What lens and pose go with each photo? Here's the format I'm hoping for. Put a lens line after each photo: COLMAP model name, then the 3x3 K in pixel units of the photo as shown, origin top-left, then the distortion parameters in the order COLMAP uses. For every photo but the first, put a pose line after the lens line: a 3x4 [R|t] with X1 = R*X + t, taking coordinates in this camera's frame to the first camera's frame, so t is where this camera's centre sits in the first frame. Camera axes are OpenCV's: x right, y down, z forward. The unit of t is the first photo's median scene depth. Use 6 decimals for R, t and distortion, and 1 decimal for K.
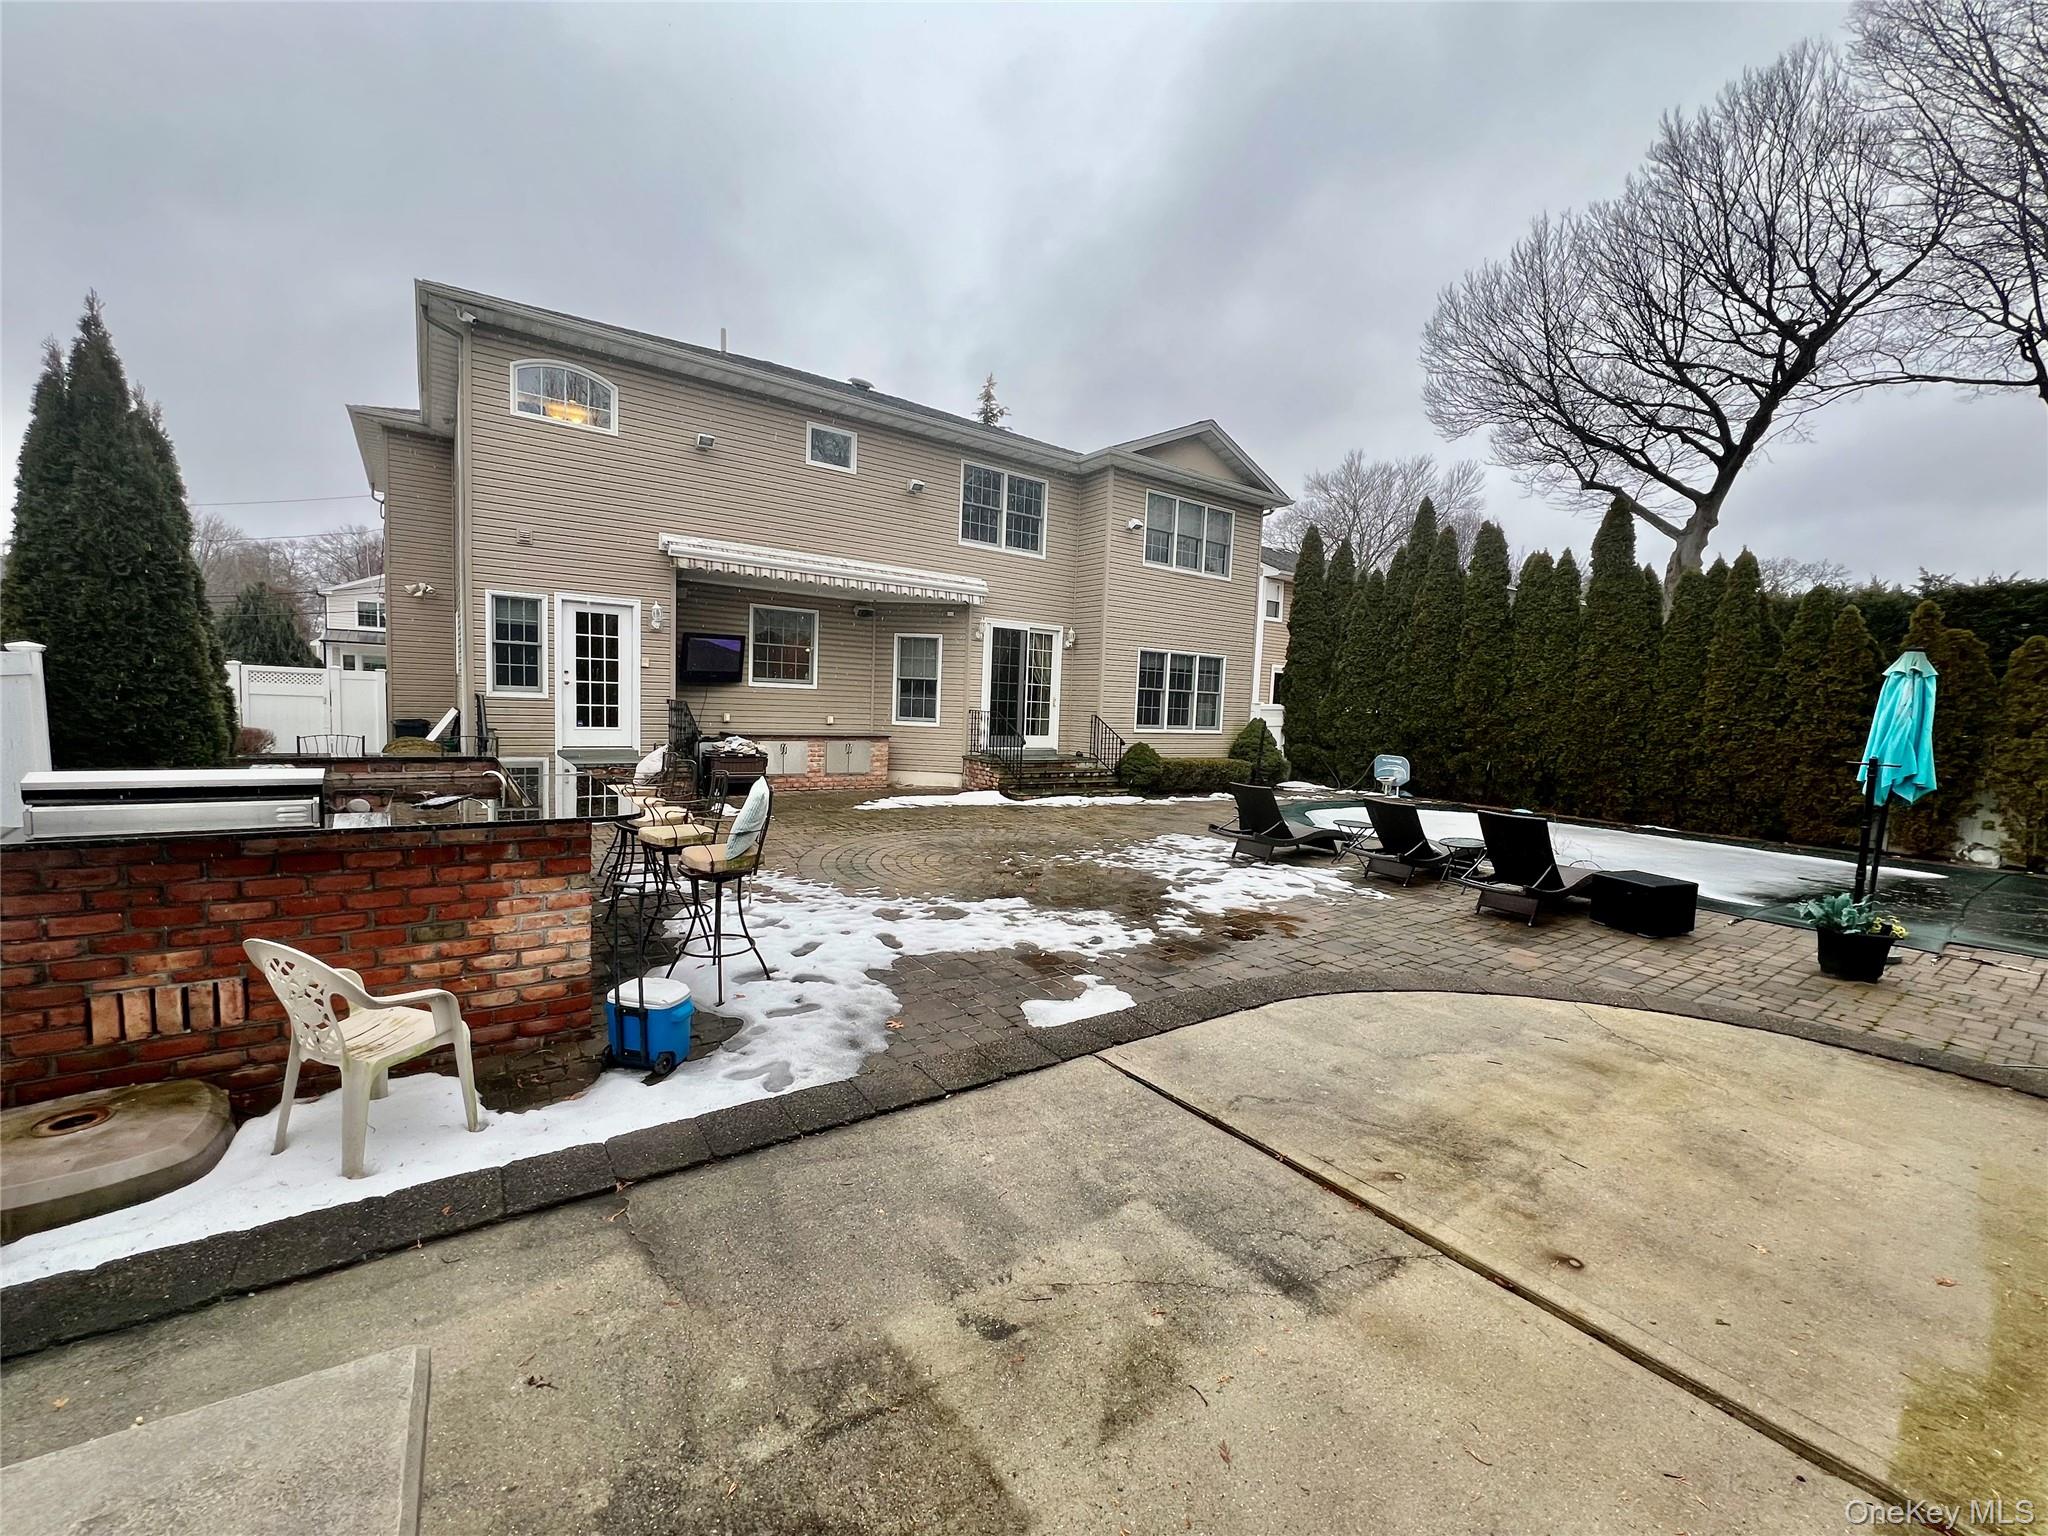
lens RADIAL K [[818.7, 0, 1033.0], [0, 818.7, 769.7], [0, 0, 1]] dist [-0.003357, -0.000074]
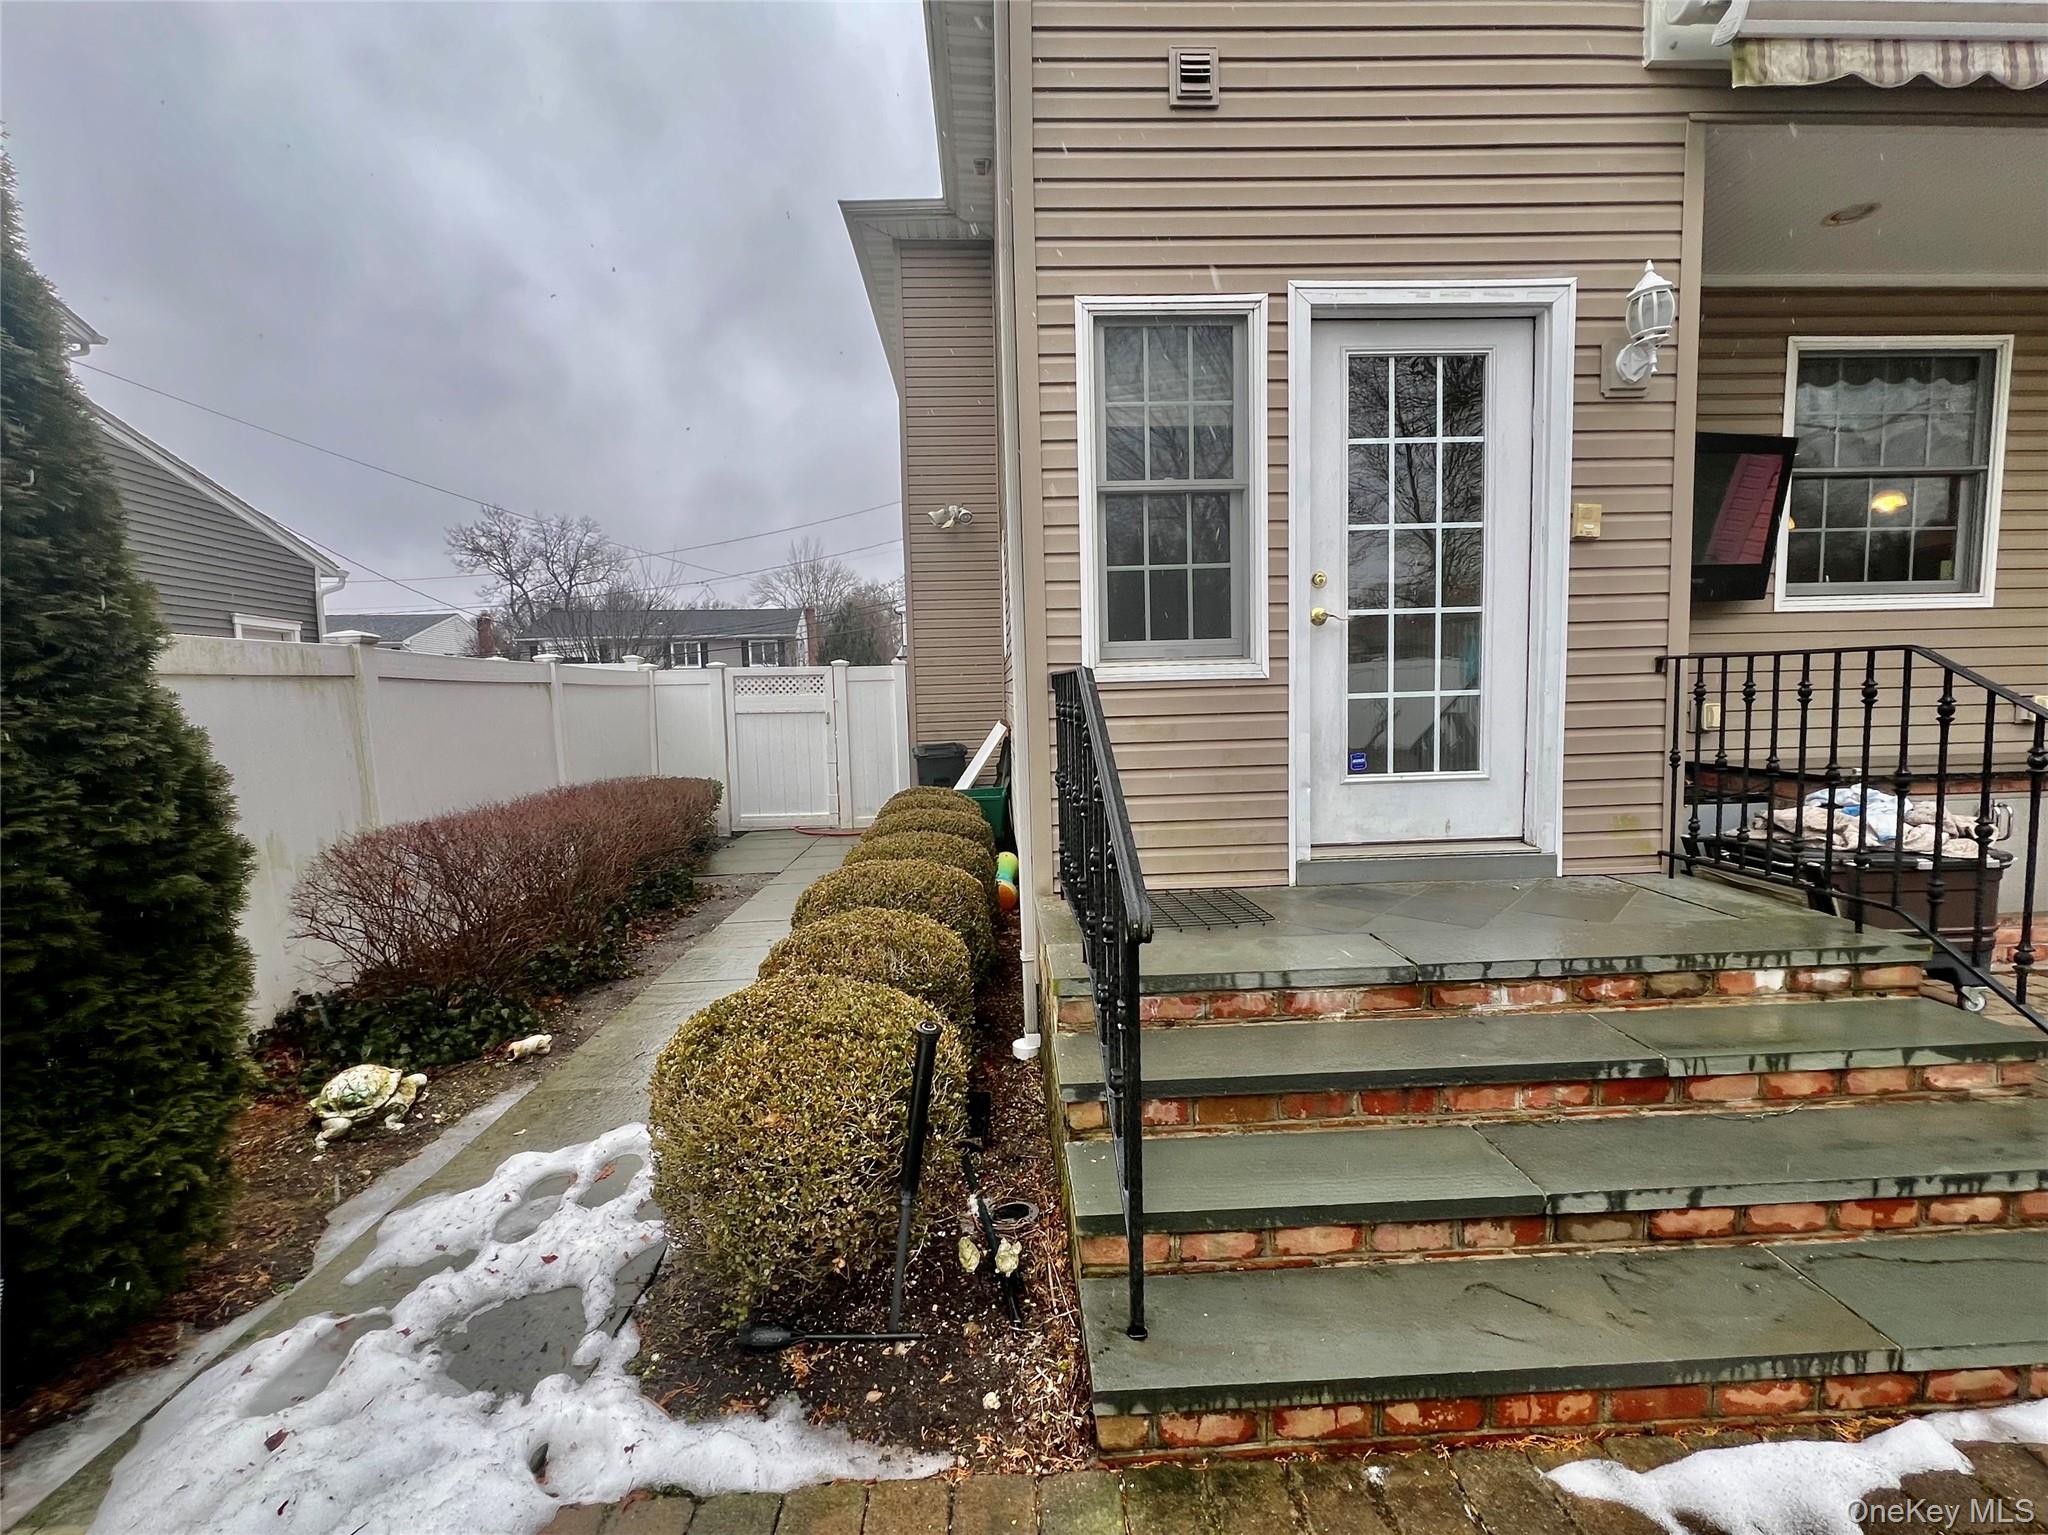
lens RADIAL K [[884.9, 0, 1024.0], [0, 884.9, 767.5], [0, 0, 1]] dist [-0.000743, 0.000011]
pose [[0.825694, -0.015339, -0.563910, -0.374441], [0.015628, 0.999869, -0.004315, -0.043289], [0.563902, -0.005250, 0.825825, 0.536051]]
